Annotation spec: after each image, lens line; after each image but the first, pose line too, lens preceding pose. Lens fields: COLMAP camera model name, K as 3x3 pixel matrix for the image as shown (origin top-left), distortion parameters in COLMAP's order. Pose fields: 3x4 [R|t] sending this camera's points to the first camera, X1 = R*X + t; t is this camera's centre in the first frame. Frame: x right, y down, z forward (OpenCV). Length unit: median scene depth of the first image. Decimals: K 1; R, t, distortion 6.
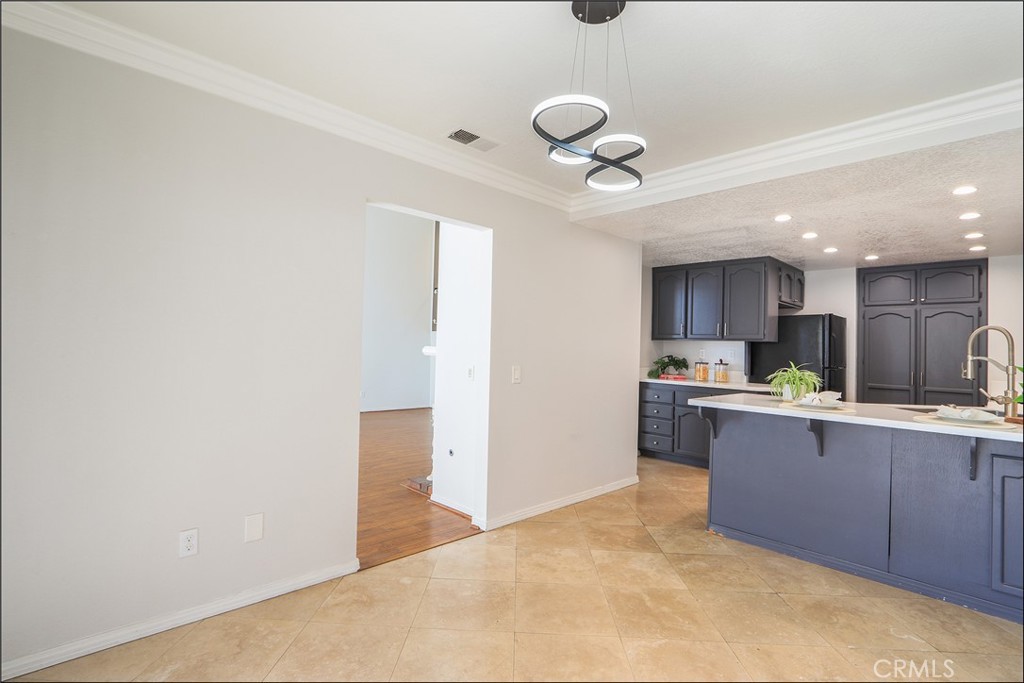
lens RADIAL K [[479.1, 0, 506.7], [0, 479.1, 336.5], [0, 0, 1]] dist [-0.022363, 0.004616]
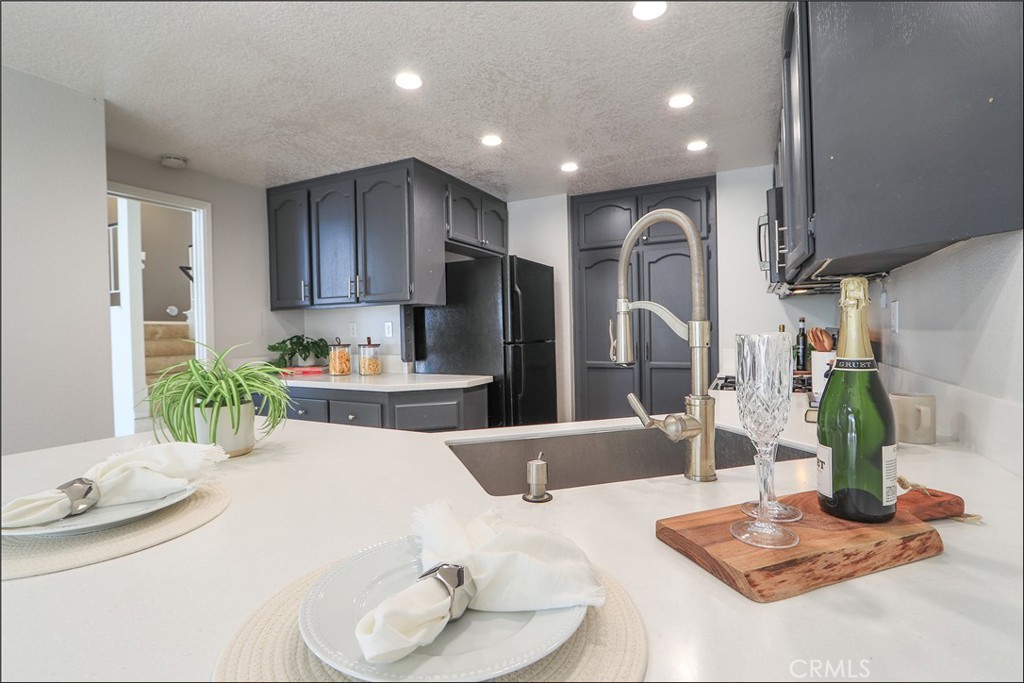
lens RADIAL K [[479.1, 0, 513.8], [0, 479.1, 332.4], [0, 0, 1]] dist [-0.022363, 0.004616]
pose [[0.941341, -0.047986, 0.334028, 0.439162], [0.038172, 0.998627, 0.035887, 0.027652], [-0.335291, -0.021031, 0.941880, 0.381791]]
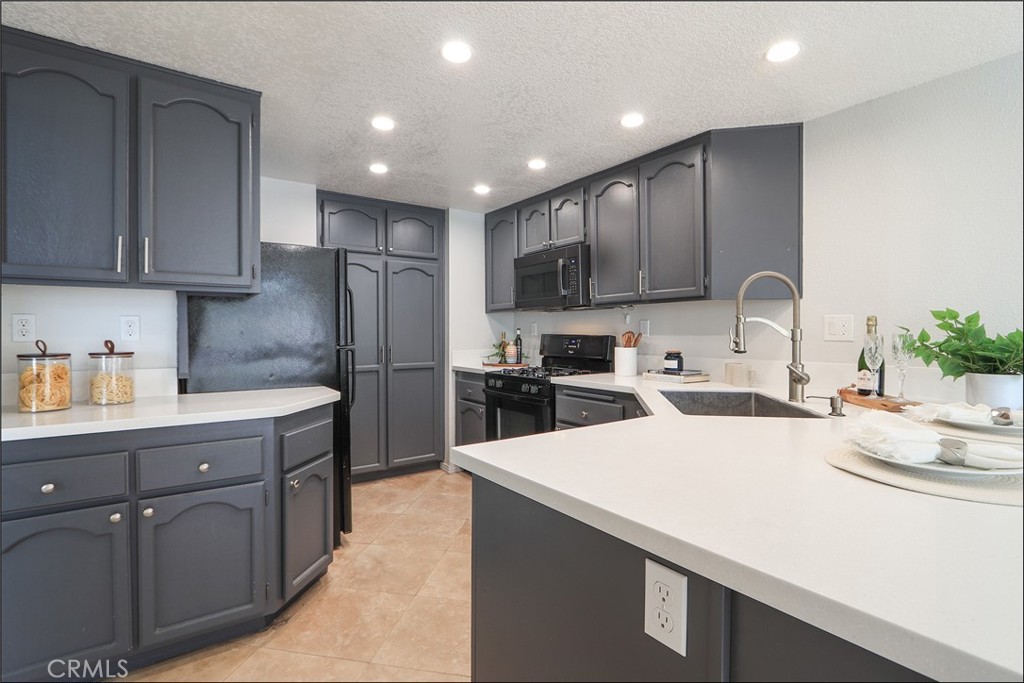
lens RADIAL K [[479.1, 0, 500.1], [0, 479.1, 329.9], [0, 0, 1]] dist [-0.022363, 0.004616]
pose [[0.149070, -0.024566, 0.988521, 0.146506], [-0.015842, 0.999504, 0.027228, 0.025960], [-0.988700, -0.019720, 0.148607, 0.684355]]
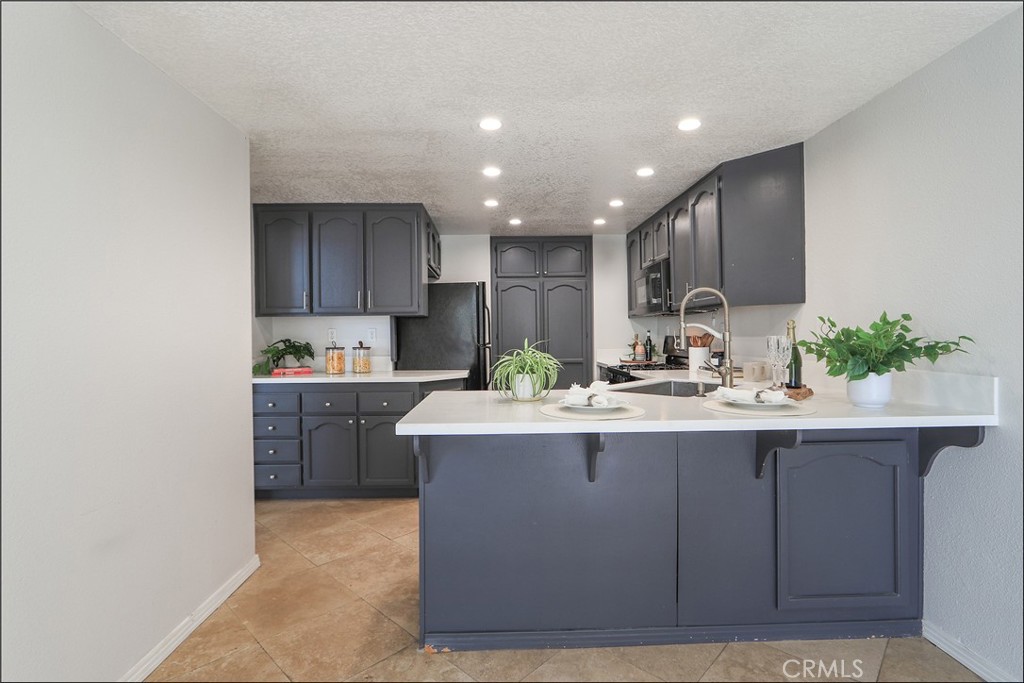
lens RADIAL K [[479.1, 0, 497.7], [0, 479.1, 337.3], [0, 0, 1]] dist [-0.022363, 0.004616]
pose [[0.677142, -0.041380, 0.734688, 0.058188], [0.014314, 0.998969, 0.043072, 0.013583], [-0.735713, -0.018649, 0.677037, 0.368793]]
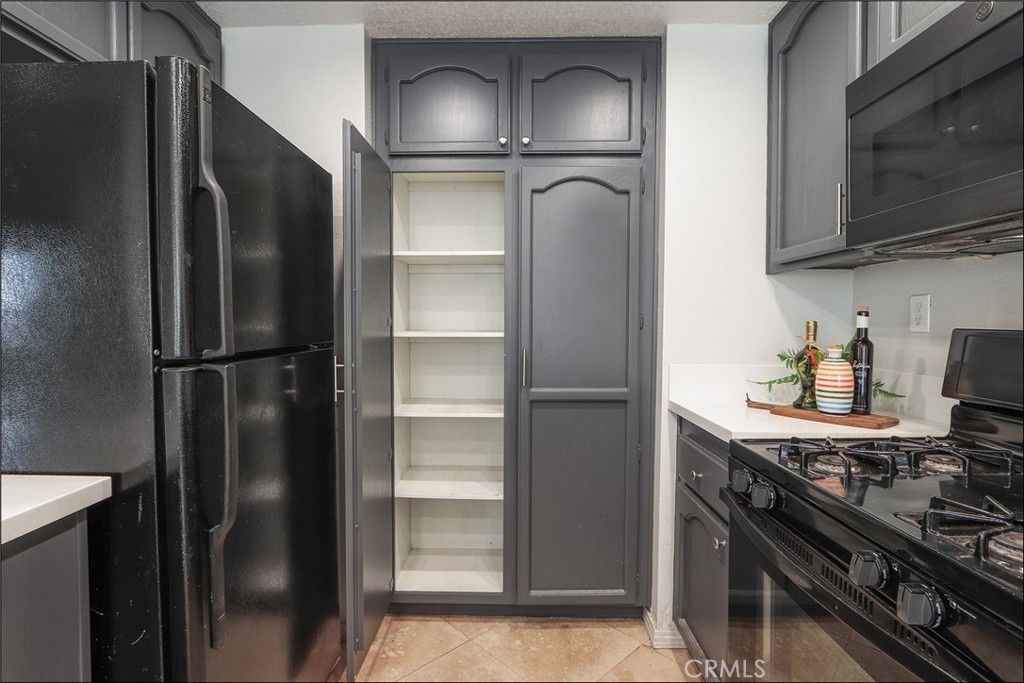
lens RADIAL K [[479.1, 0, 507.0], [0, 479.1, 334.8], [0, 0, 1]] dist [-0.022363, 0.004616]
pose [[0.699851, -0.047608, 0.712700, 0.589590], [-0.001302, 0.997690, 0.067924, 0.039873], [-0.714288, -0.048465, 0.698172, 0.726897]]
